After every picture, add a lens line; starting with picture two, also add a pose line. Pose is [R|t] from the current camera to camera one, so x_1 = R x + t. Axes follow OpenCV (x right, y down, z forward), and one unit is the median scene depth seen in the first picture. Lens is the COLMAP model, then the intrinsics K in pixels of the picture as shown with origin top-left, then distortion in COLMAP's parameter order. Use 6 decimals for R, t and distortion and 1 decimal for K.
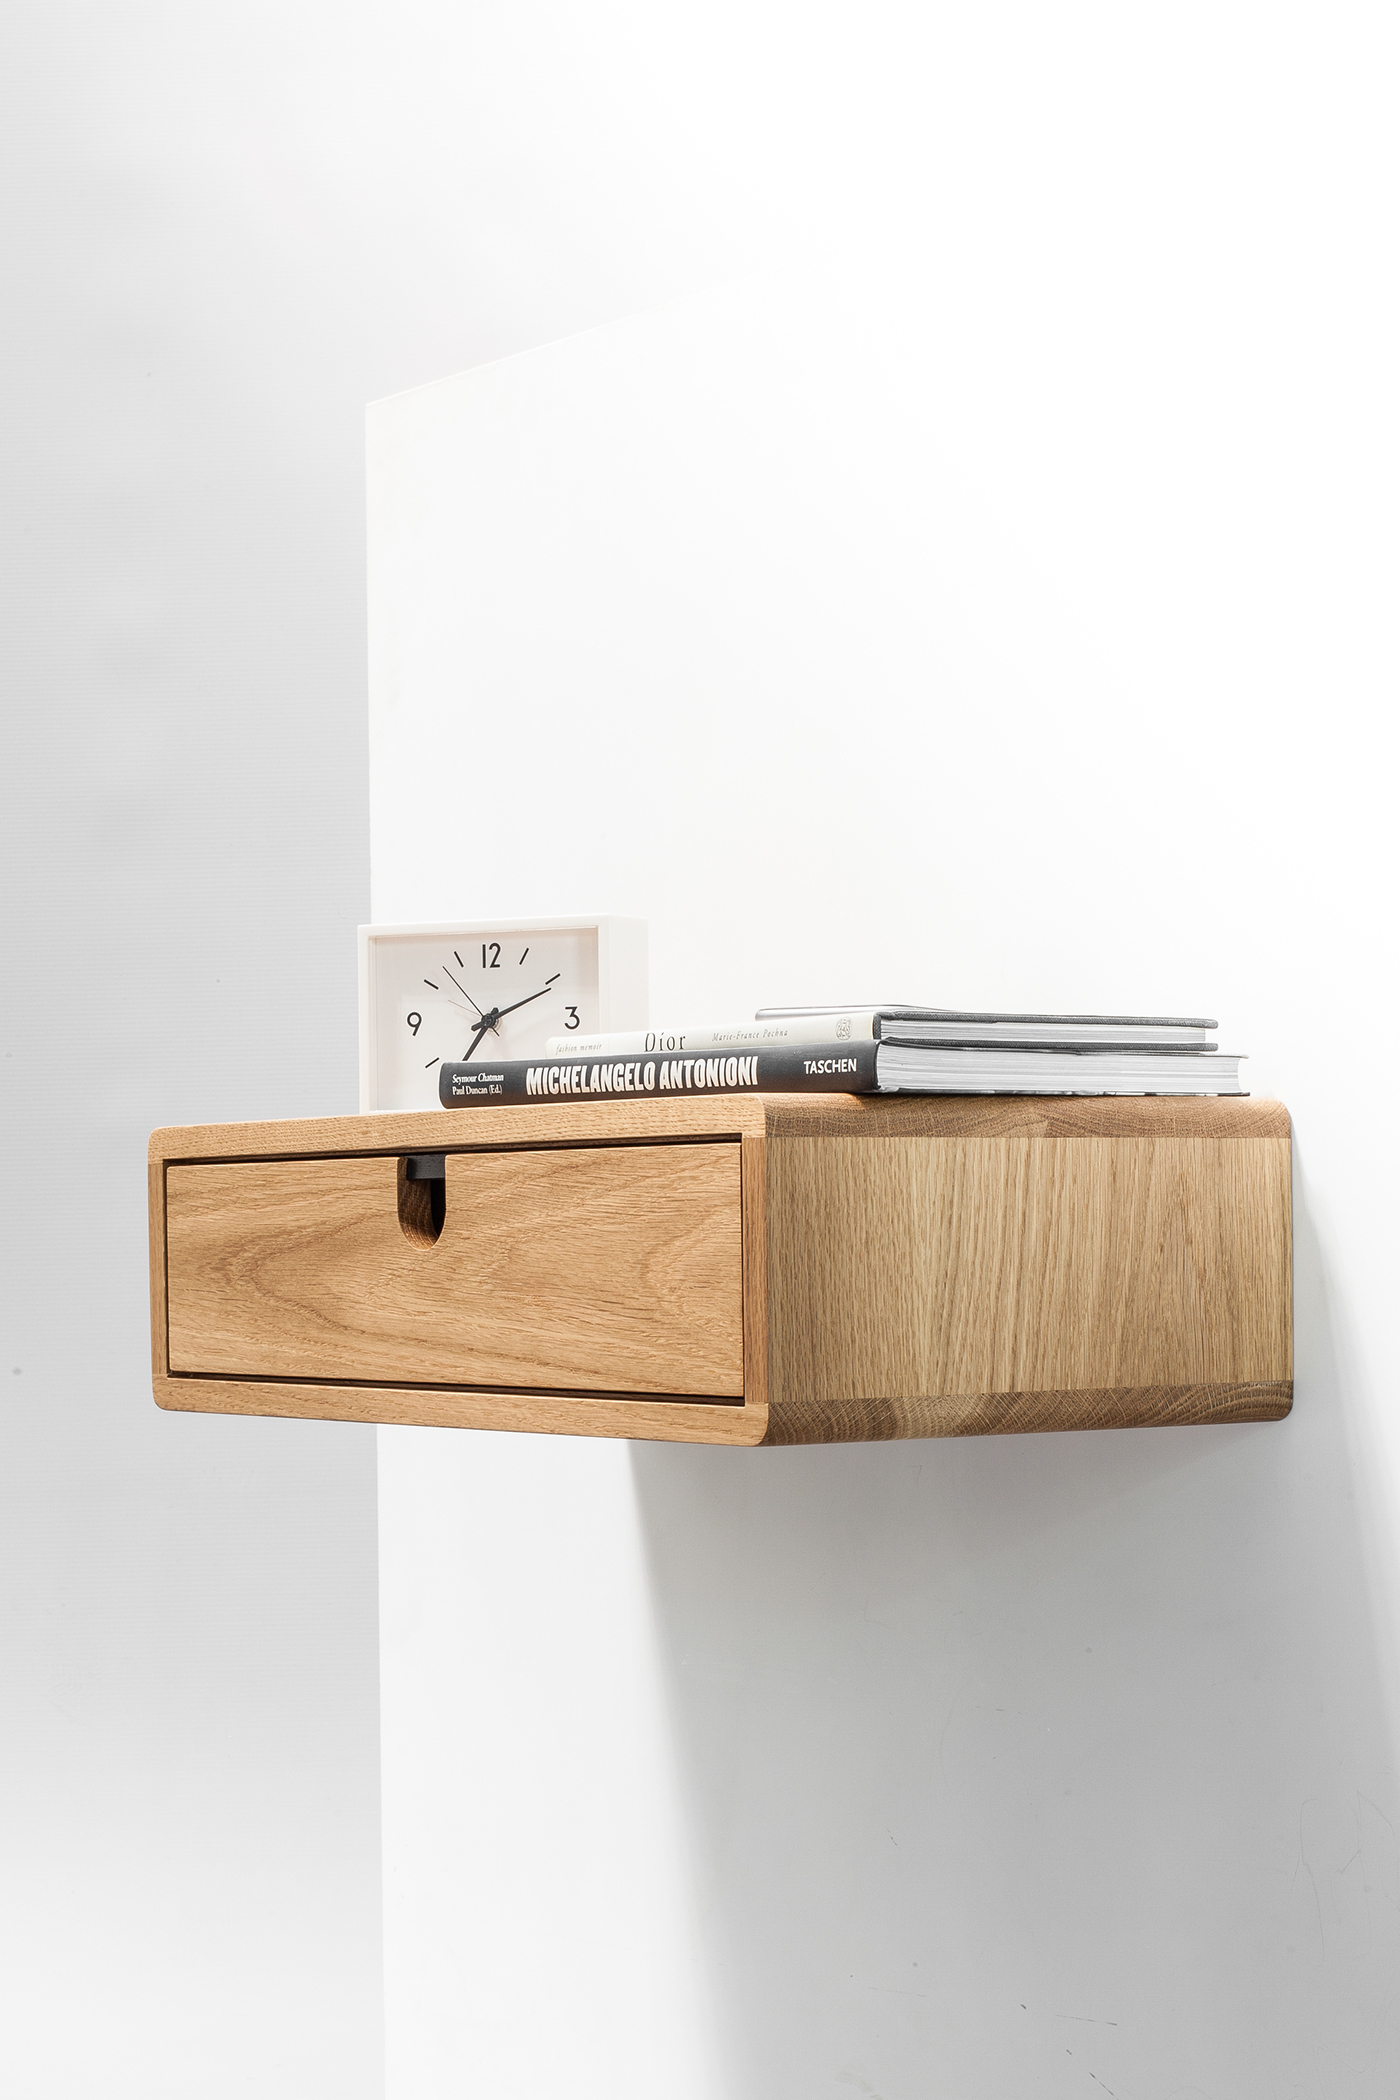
lens RADIAL K [[4136.6, 0, 563.9], [0, 4136.6, 1270.0], [0, 0, 1]] dist [-0.121816, 0.000000]
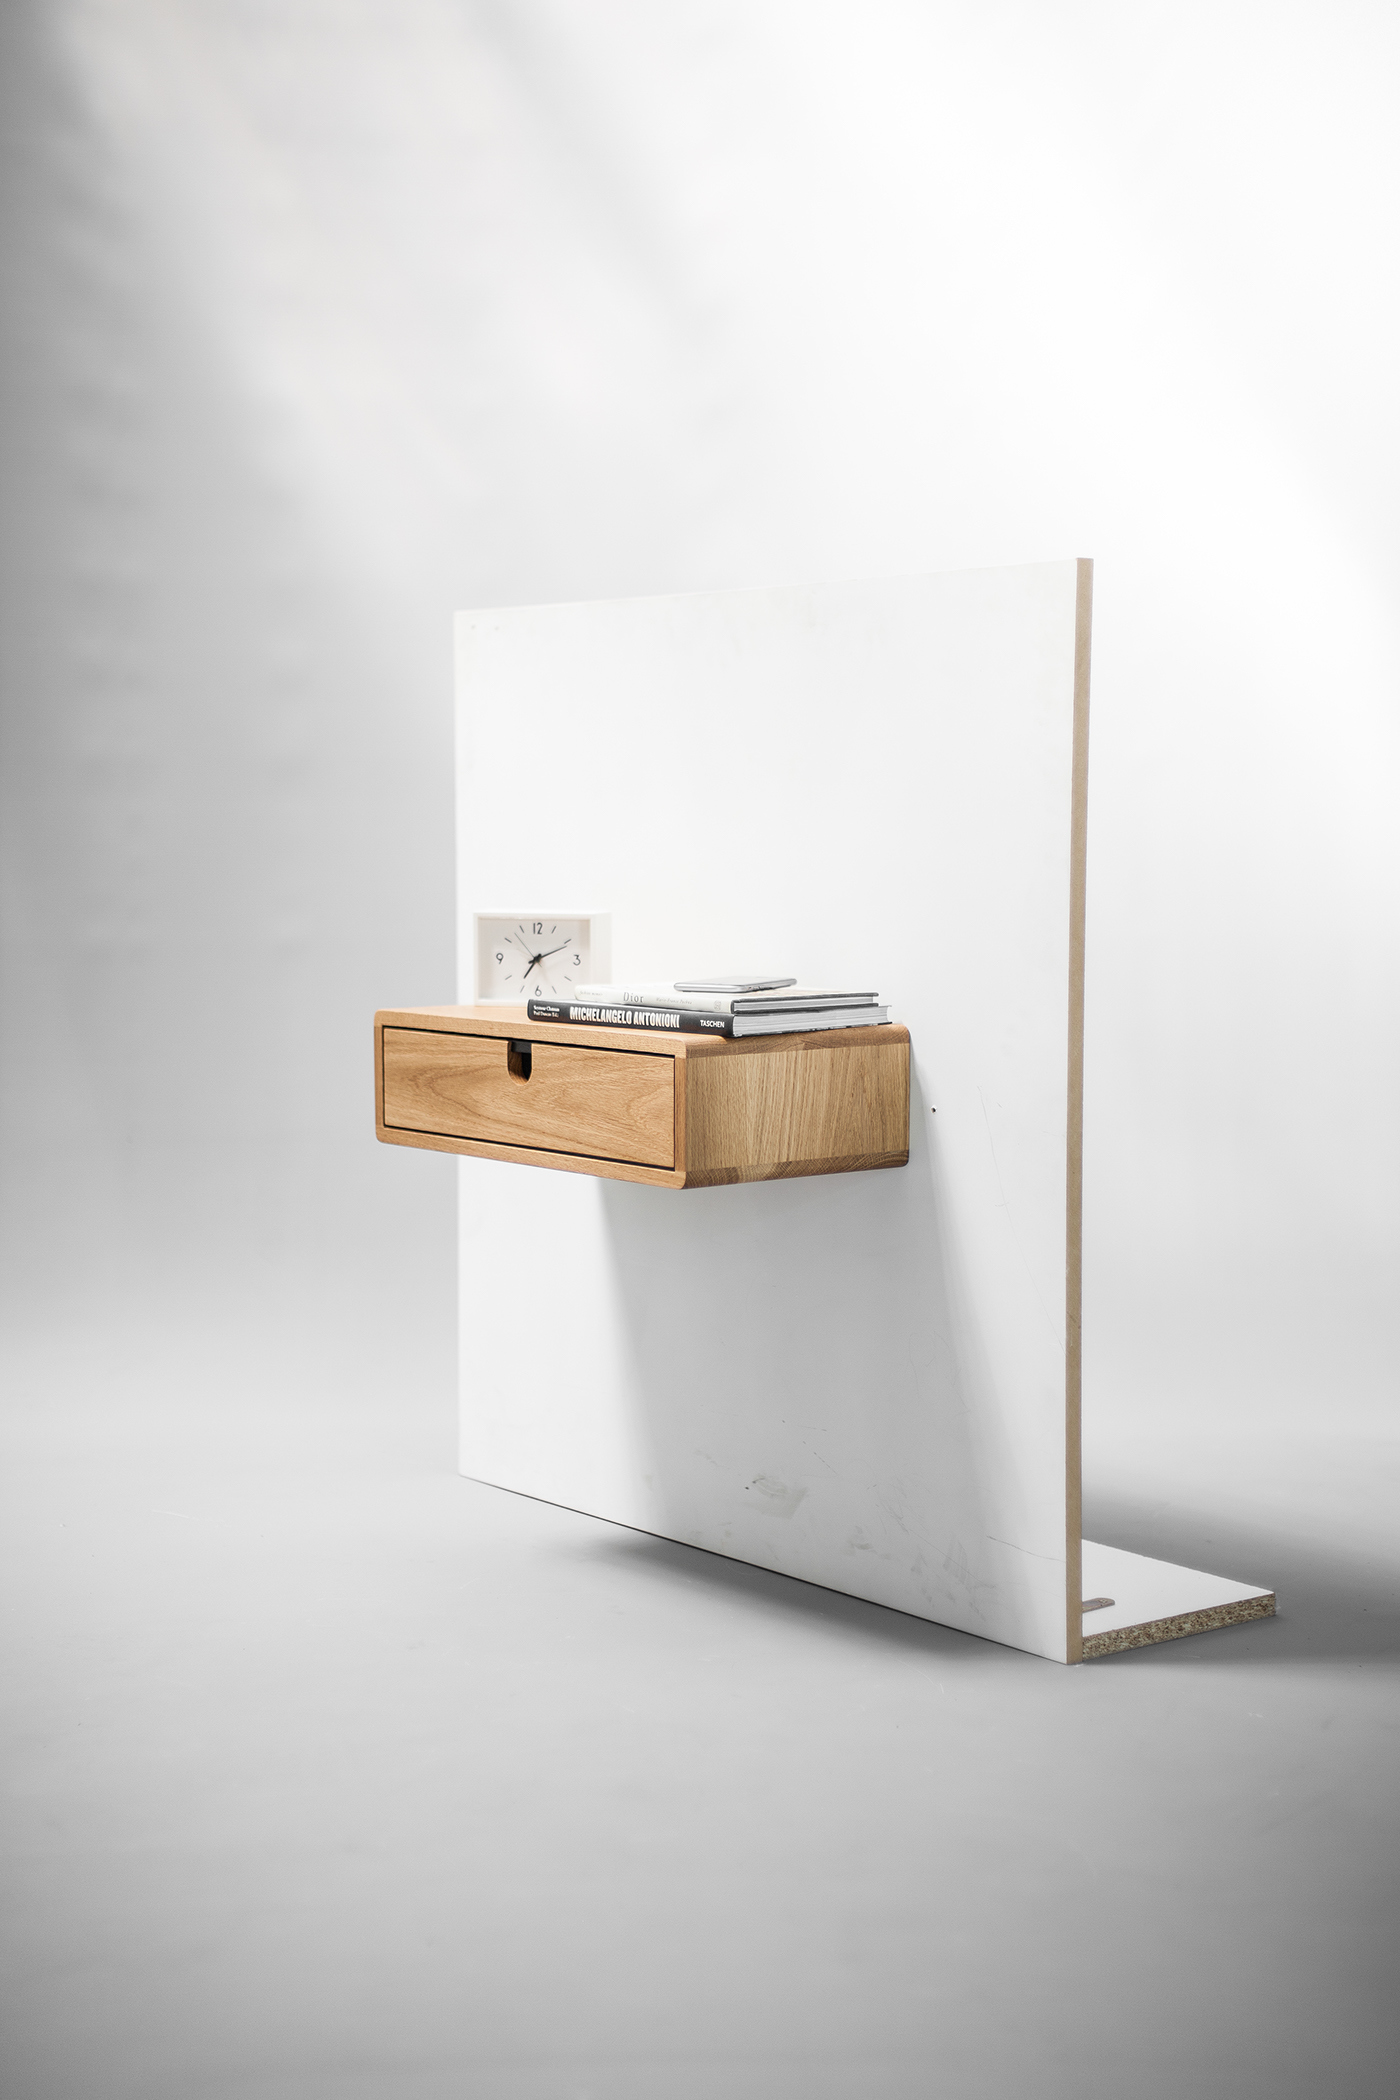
lens RADIAL K [[2978.0, 0, 620.5], [0, 2978.0, 987.4], [0, 0, 1]] dist [-0.009318, 0.000000]
pose [[0.996979, 0.005576, 0.077476, -0.108145], [-0.009457, 0.998714, 0.049813, -0.142088], [-0.077099, -0.050395, 0.995749, -0.609683]]
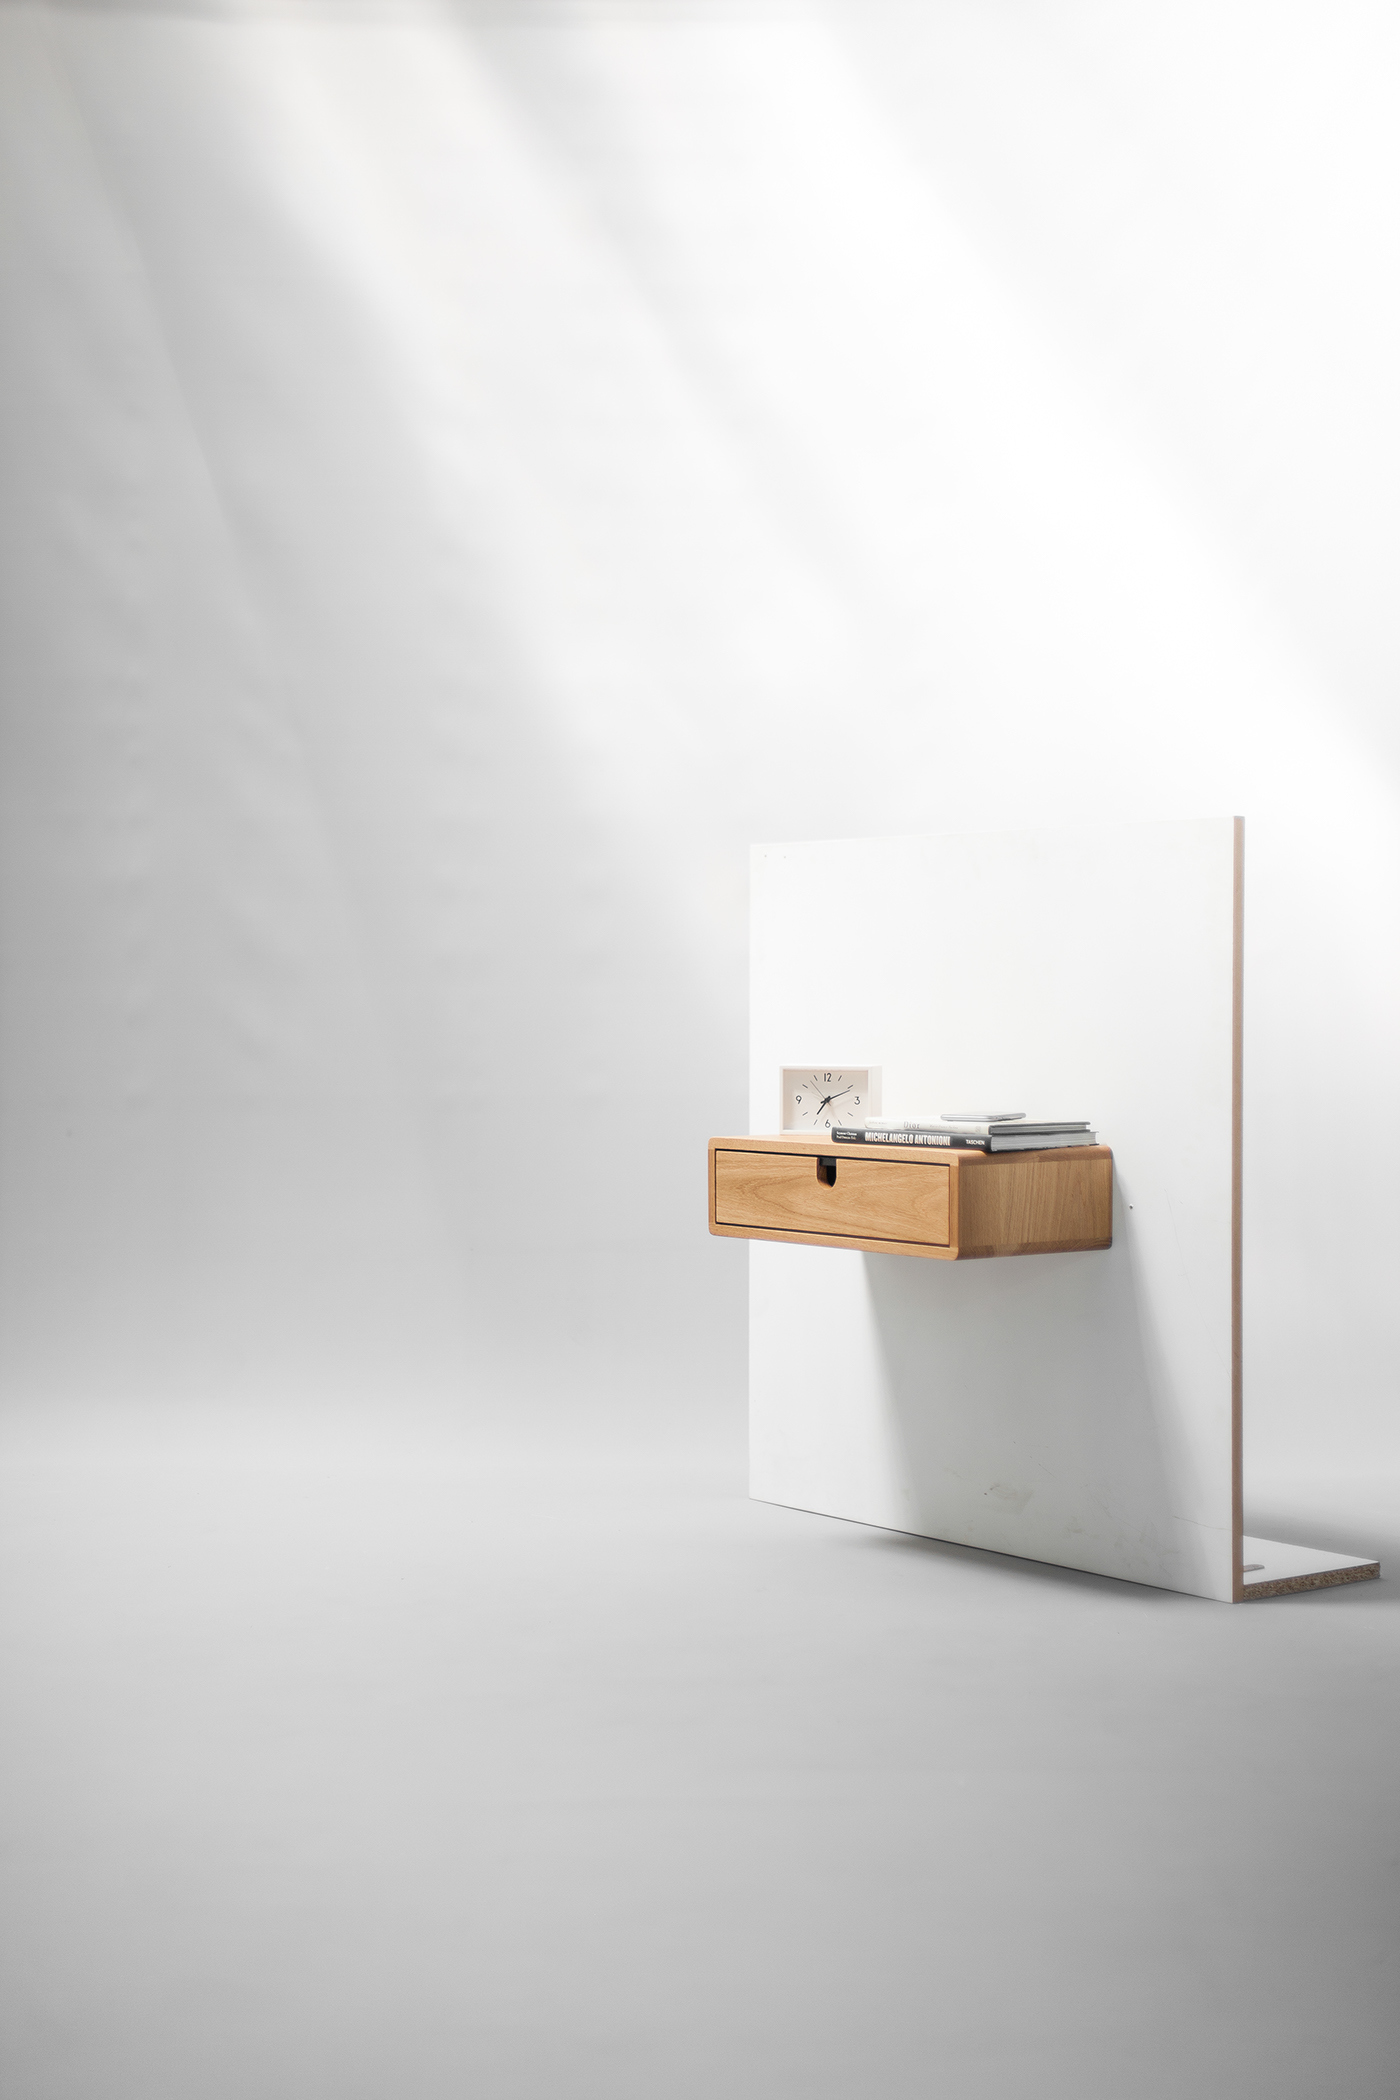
lens RADIAL K [[2978.0, 0, 642.1], [0, 2978.0, 1013.8], [0, 0, 1]] dist [-0.009318, 0.000000]
pose [[0.997968, 0.012297, 0.062523, -0.320296], [-0.012121, 0.999921, -0.003204, -0.130071], [-0.062558, 0.002440, 0.998038, -1.222957]]
